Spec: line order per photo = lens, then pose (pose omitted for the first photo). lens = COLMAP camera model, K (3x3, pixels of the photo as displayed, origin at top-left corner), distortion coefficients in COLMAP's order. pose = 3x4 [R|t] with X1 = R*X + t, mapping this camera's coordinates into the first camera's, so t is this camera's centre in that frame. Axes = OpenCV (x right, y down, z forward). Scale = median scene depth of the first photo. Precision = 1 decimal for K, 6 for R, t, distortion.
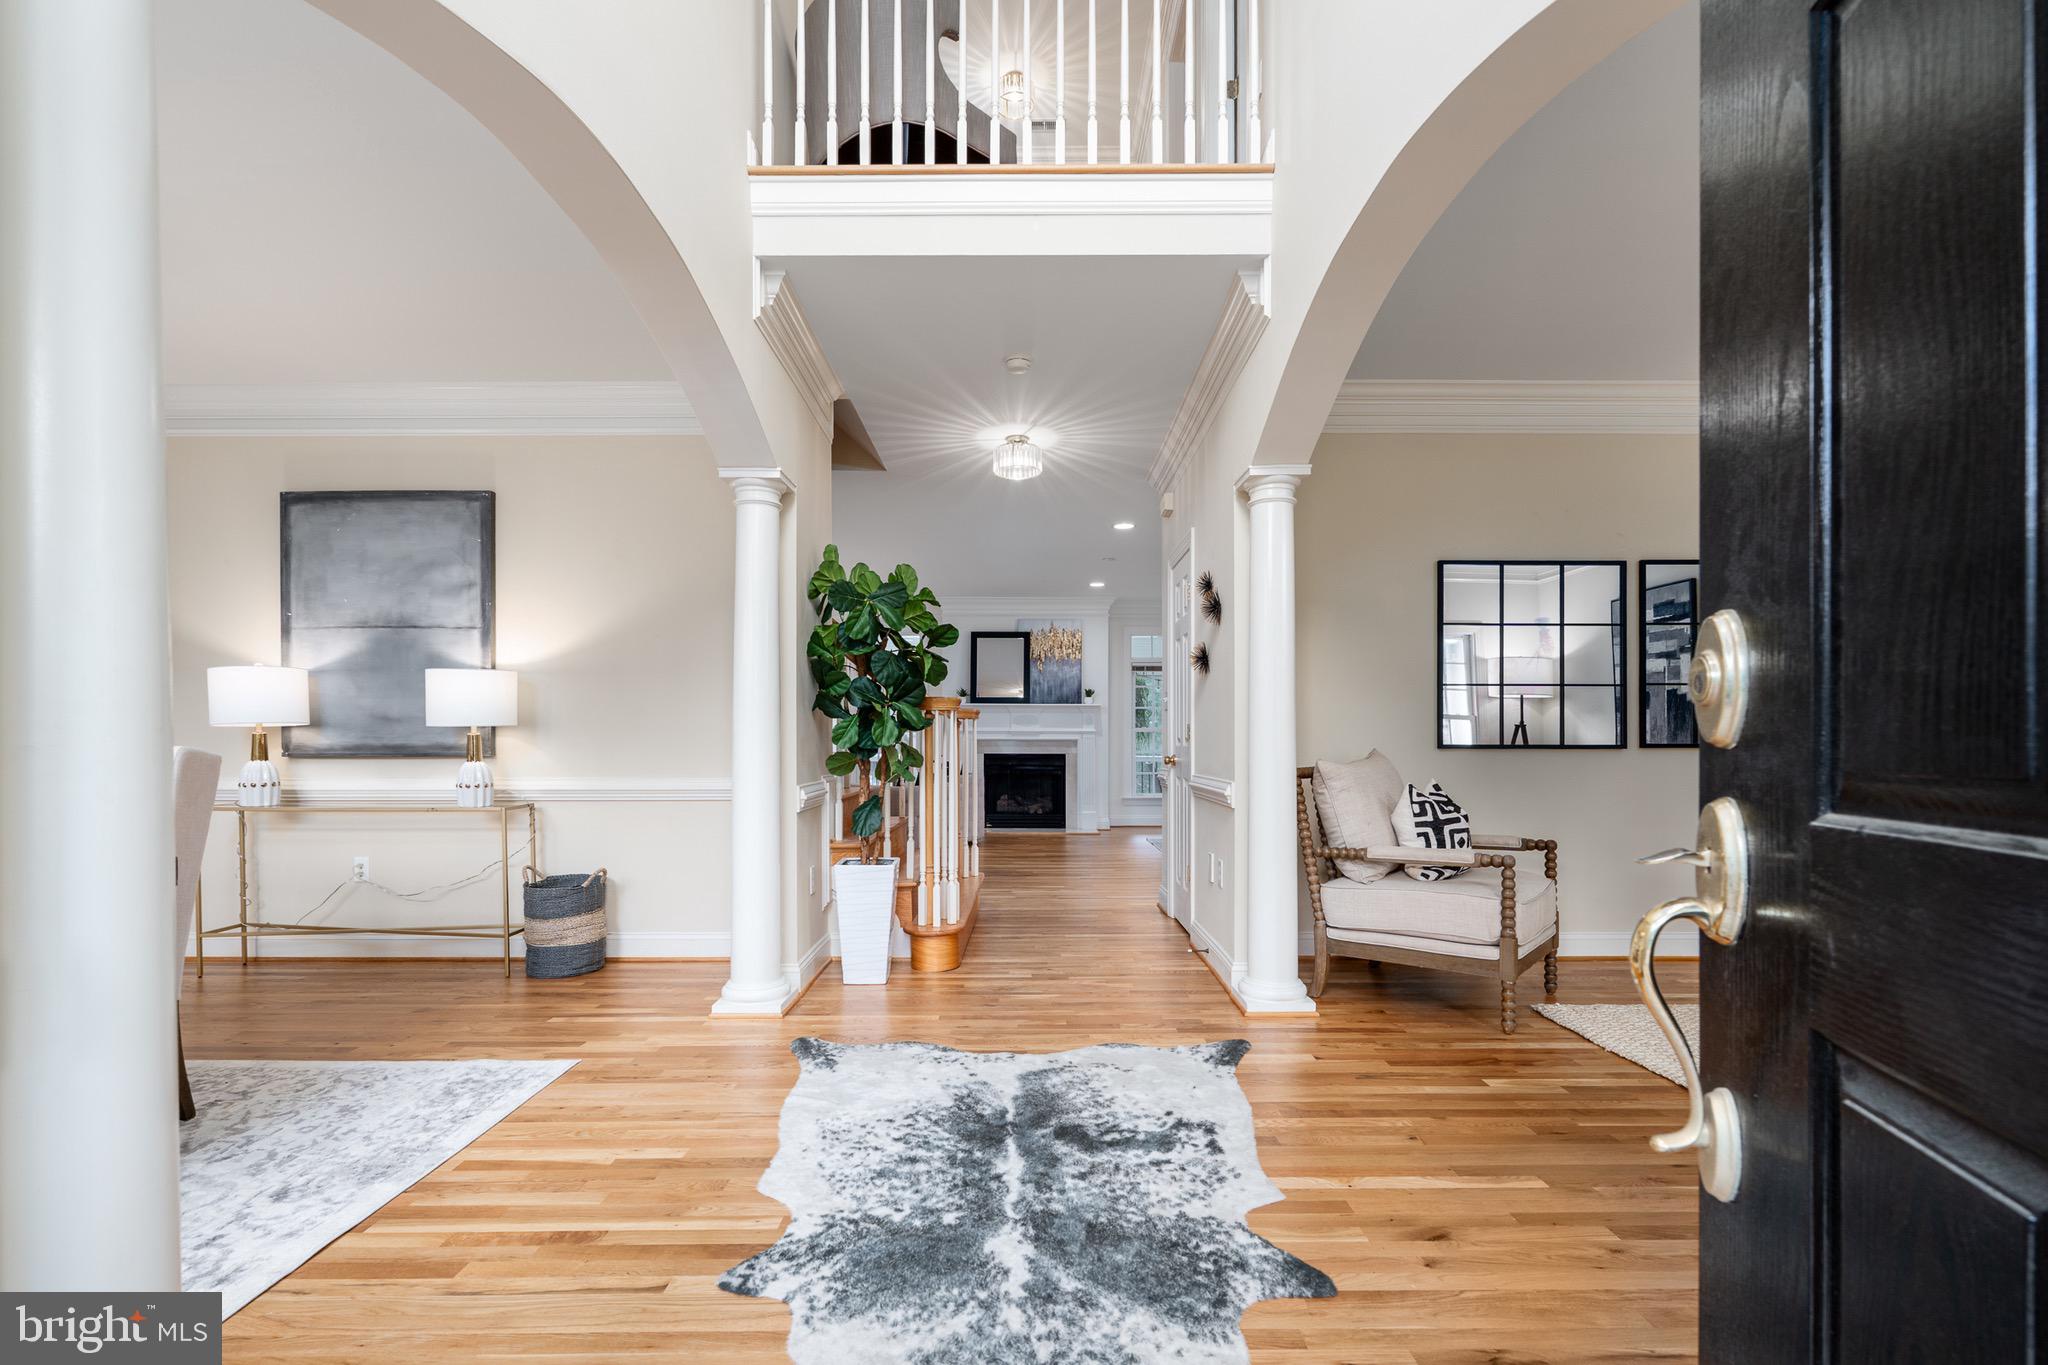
lens RADIAL K [[926.3, 0, 1029.1], [0, 926.3, 745.3], [0, 0, 1]] dist [-0.000040, 0.000010]
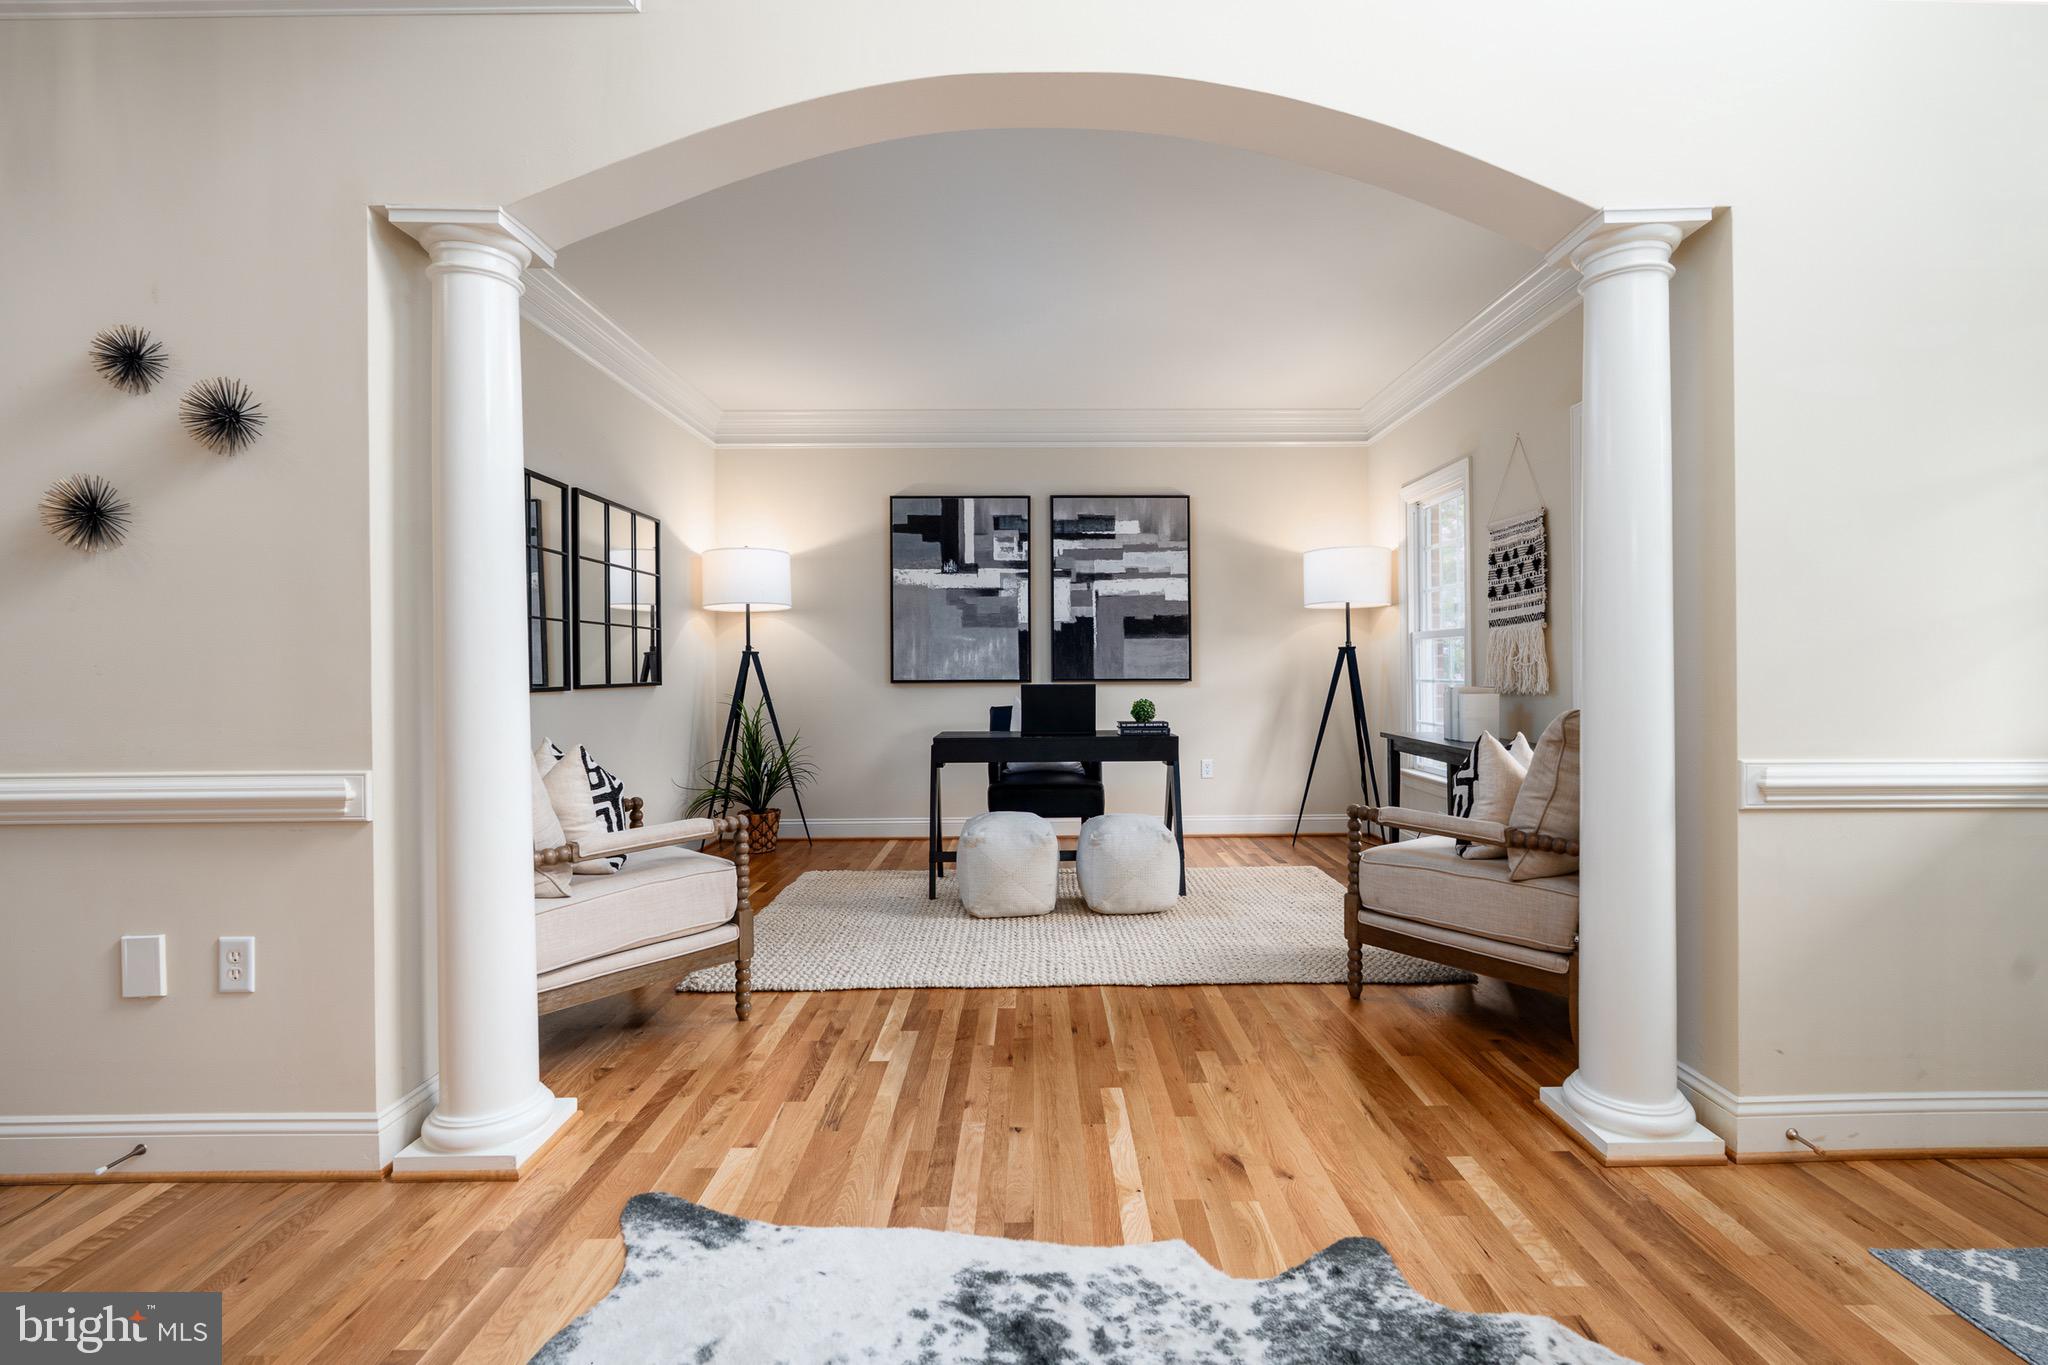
lens RADIAL K [[911.6, 0, 1045.9], [0, 911.6, 666.7], [0, 0, 1]] dist [-0.000660, 0.000174]
pose [[-0.011977, 0.003583, 0.999922, -0.478463], [0.012138, 0.999920, -0.003437, -0.020740], [-0.999855, 0.012096, -0.012020, 0.997024]]
